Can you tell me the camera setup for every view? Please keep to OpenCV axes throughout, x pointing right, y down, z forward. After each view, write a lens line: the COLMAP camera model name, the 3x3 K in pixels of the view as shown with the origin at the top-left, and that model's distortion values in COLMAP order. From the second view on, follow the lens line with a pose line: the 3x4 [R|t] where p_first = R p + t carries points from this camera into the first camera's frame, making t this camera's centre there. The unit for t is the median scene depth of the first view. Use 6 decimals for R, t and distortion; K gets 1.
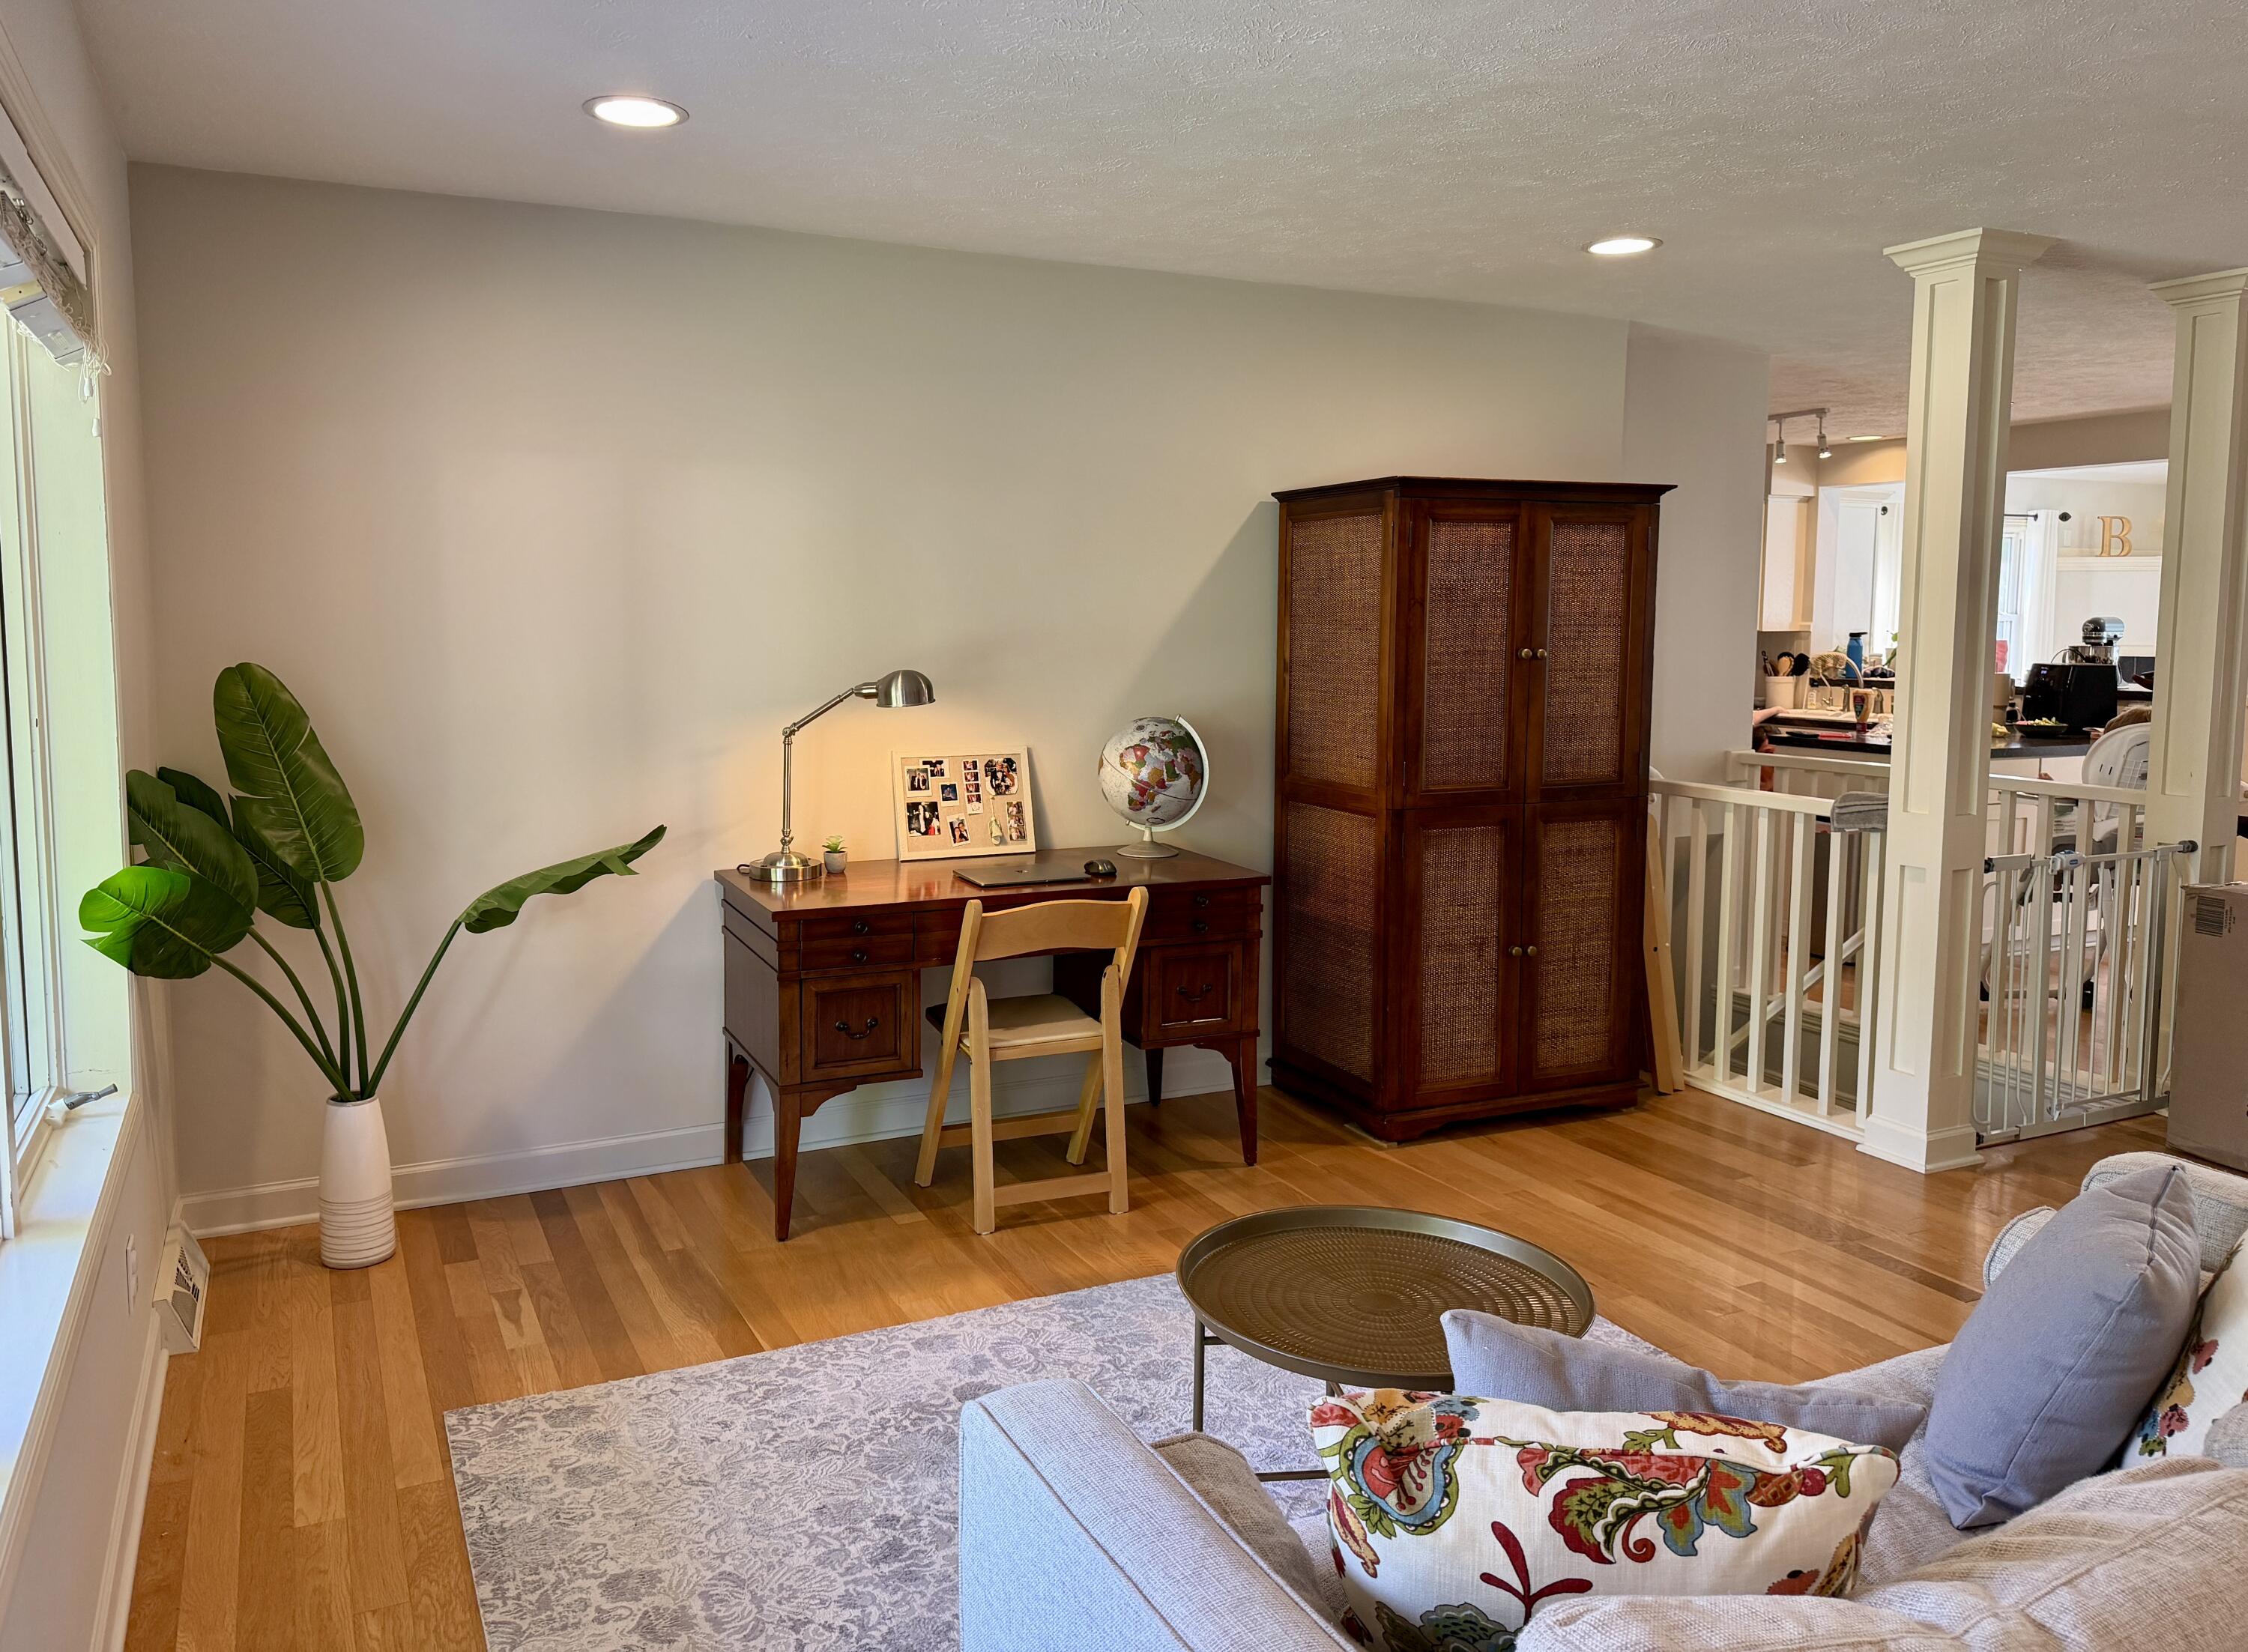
lens RADIAL K [[1602.8, 0, 1120.9], [0, 1602.8, 765.5], [0, 0, 1]] dist [0.060184, 0.000179]
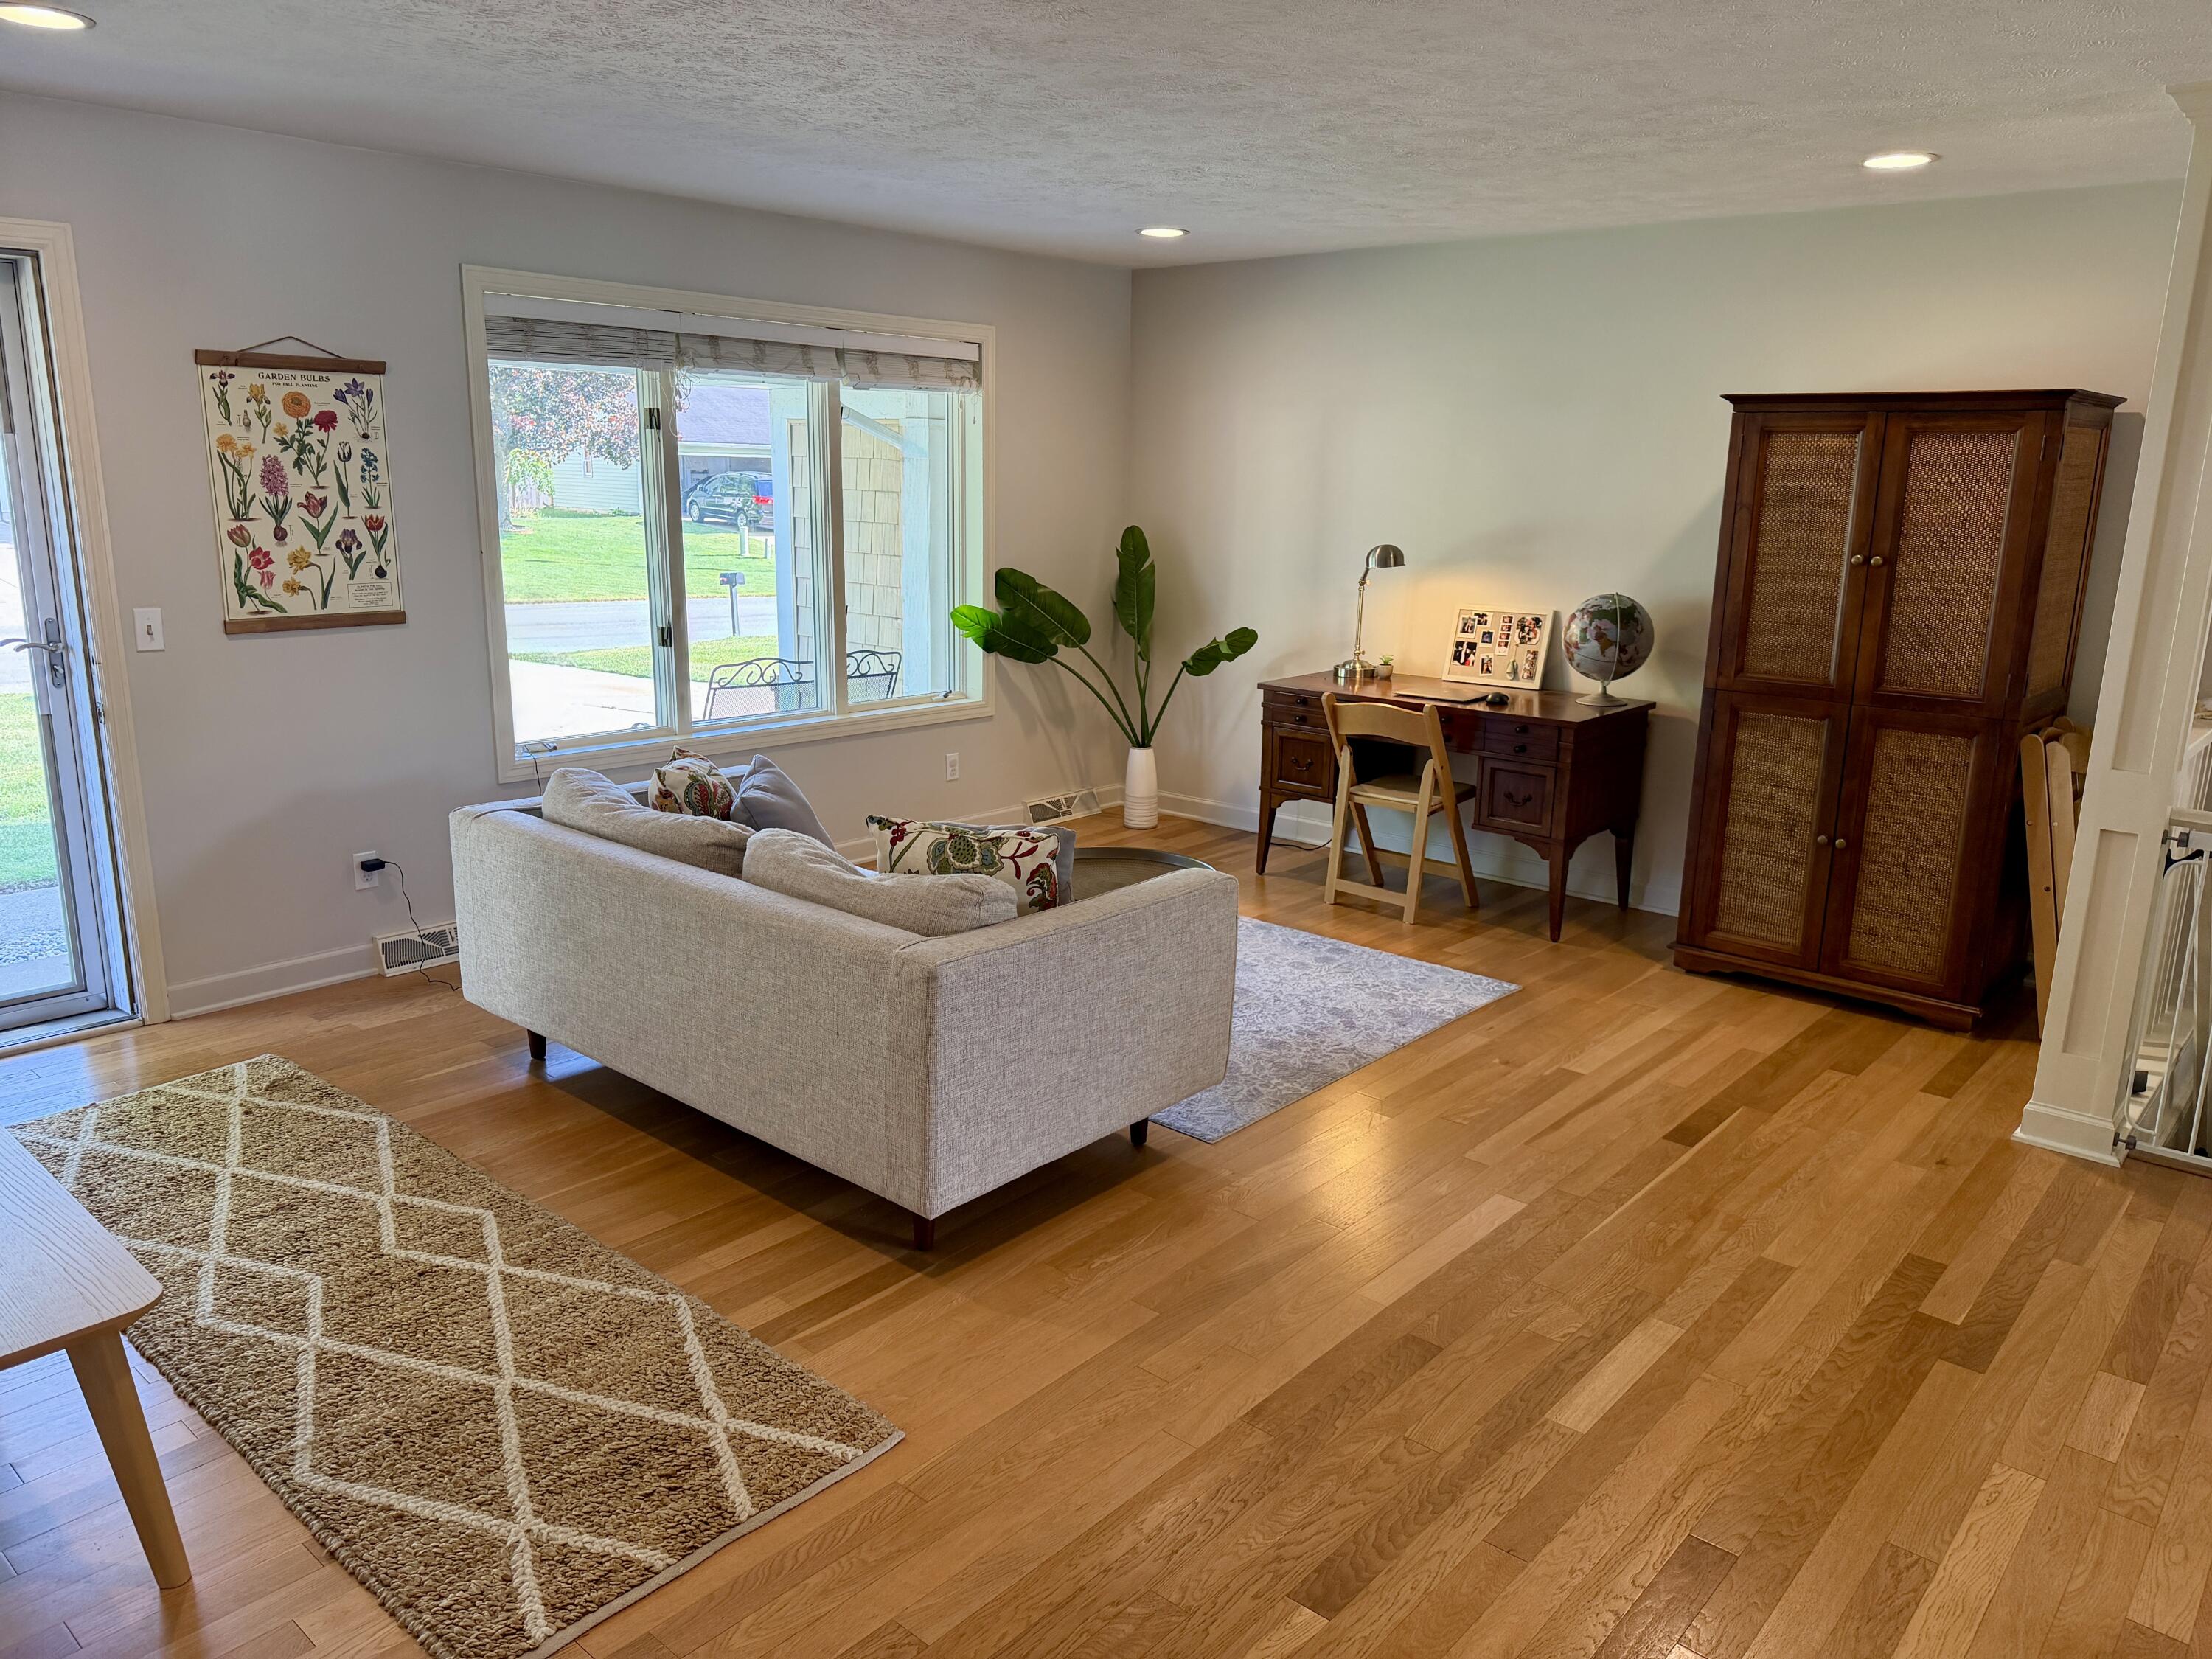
lens RADIAL K [[1561.7, 0, 1106.0], [0, 1561.7, 829.5], [0, 0, 1]] dist [-0.002370, -0.019322]
pose [[0.415192, 0.207909, -0.885658, 0.991080], [-0.098768, 0.978082, 0.183304, -0.035764], [0.904356, 0.011368, 0.426627, 0.125152]]
